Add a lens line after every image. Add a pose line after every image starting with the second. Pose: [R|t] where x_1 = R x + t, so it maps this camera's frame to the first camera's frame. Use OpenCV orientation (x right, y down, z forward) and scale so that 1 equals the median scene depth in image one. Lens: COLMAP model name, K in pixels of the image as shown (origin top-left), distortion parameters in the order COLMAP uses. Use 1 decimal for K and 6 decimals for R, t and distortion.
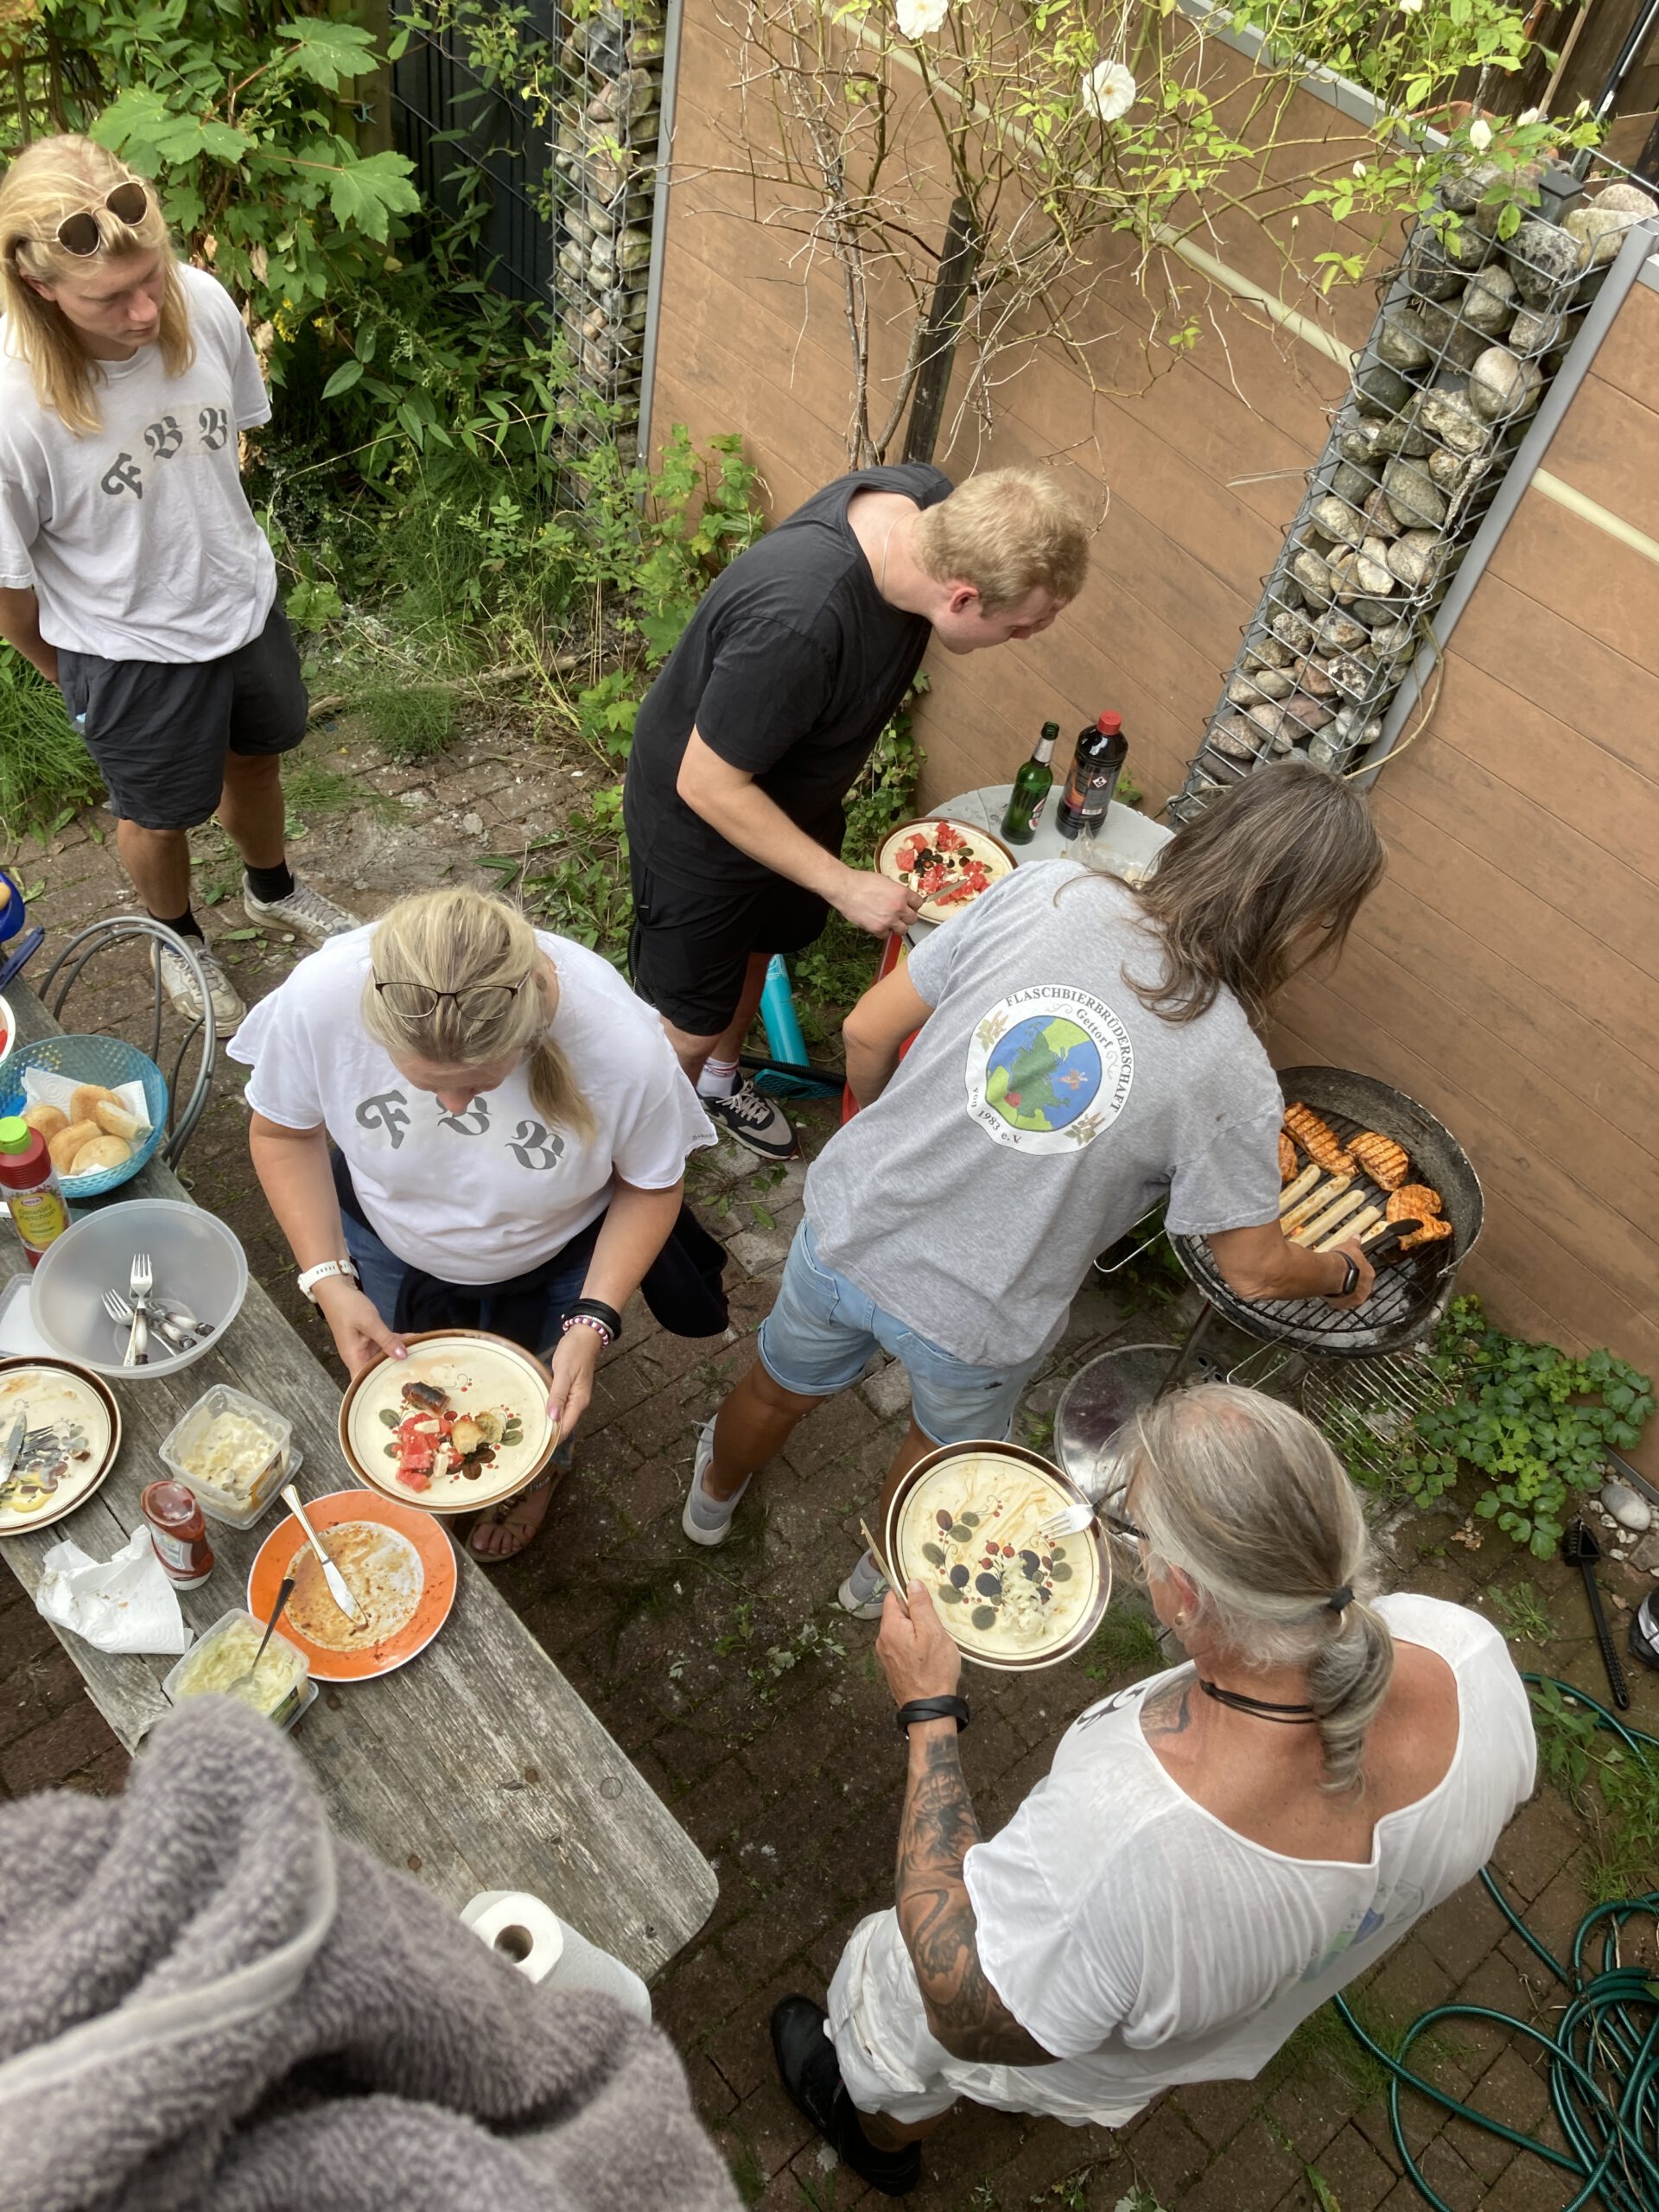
lens RADIAL K [[1881.4, 0, 829.5], [0, 1881.4, 1106.0], [0, 0, 1]] dist [0.056153, -0.052685]
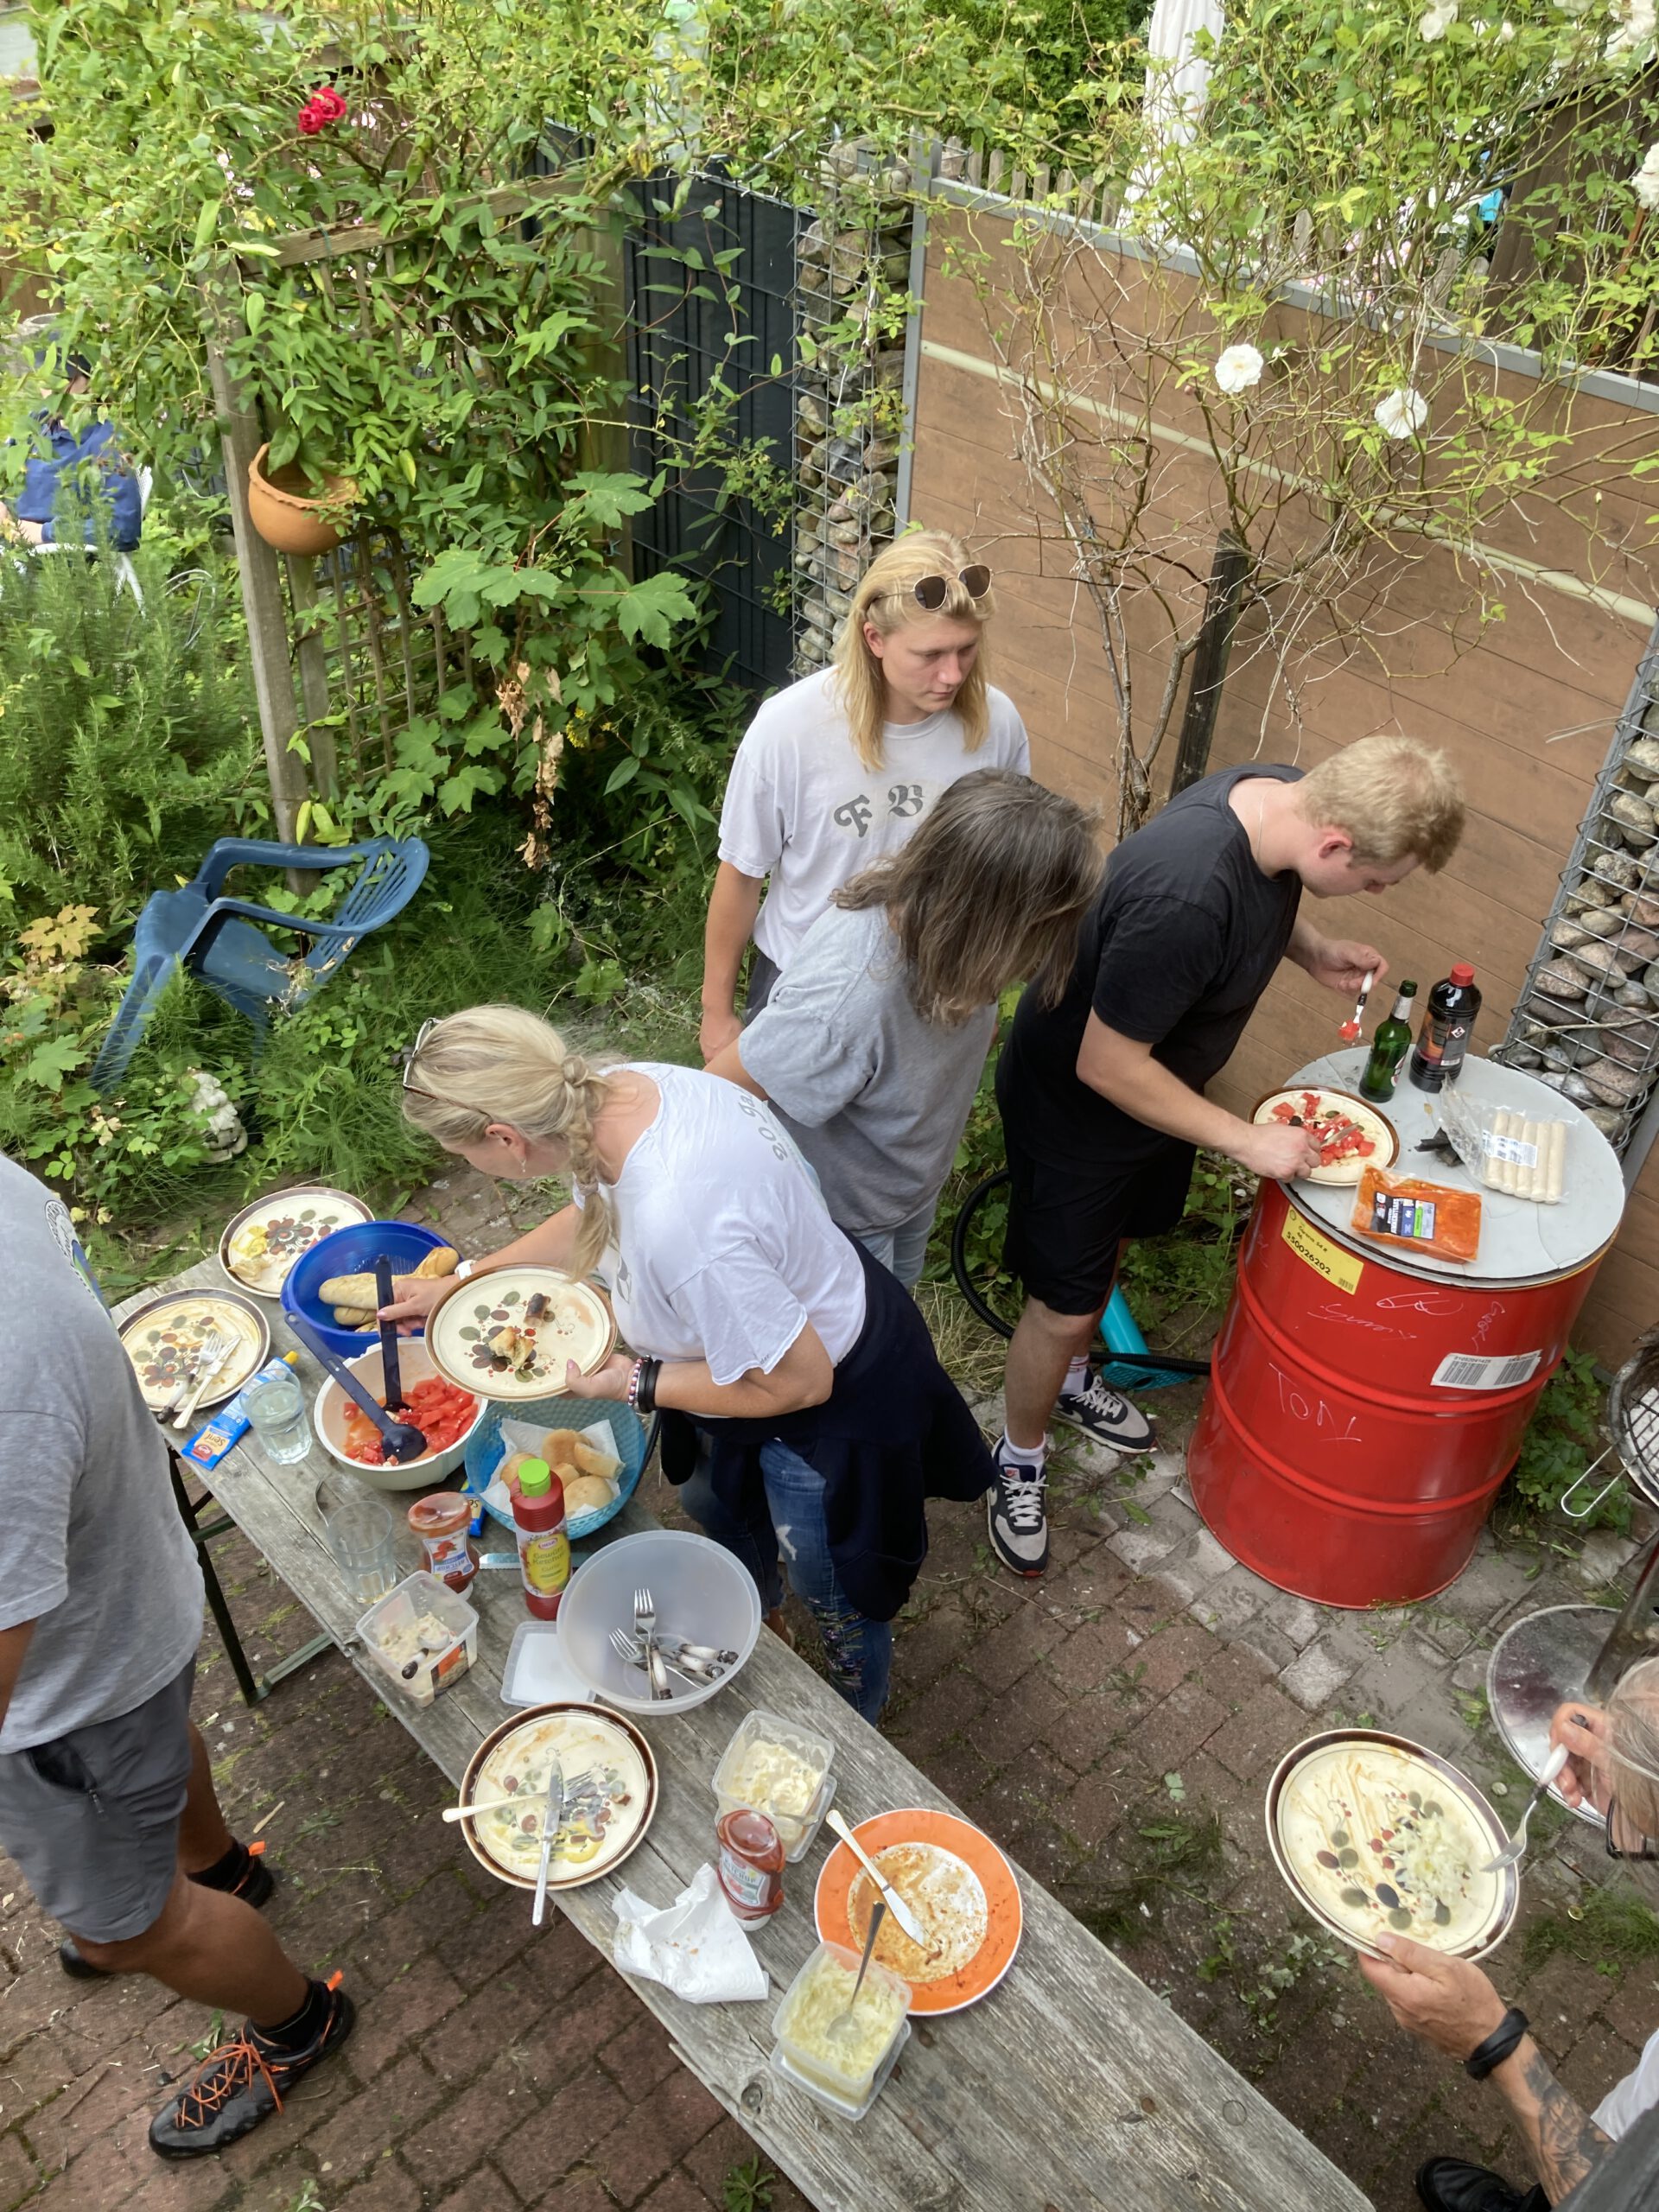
lens RADIAL K [[1877.0, 0, 829.5], [0, 1877.0, 1106.0], [0, 0, 1]] dist [0.014421, 0.061646]
pose [[0.990797, -0.119860, -0.062892, -0.126904], [0.106935, 0.977984, -0.179201, 0.011855], [0.082986, 0.170826, 0.981800, -0.018037]]
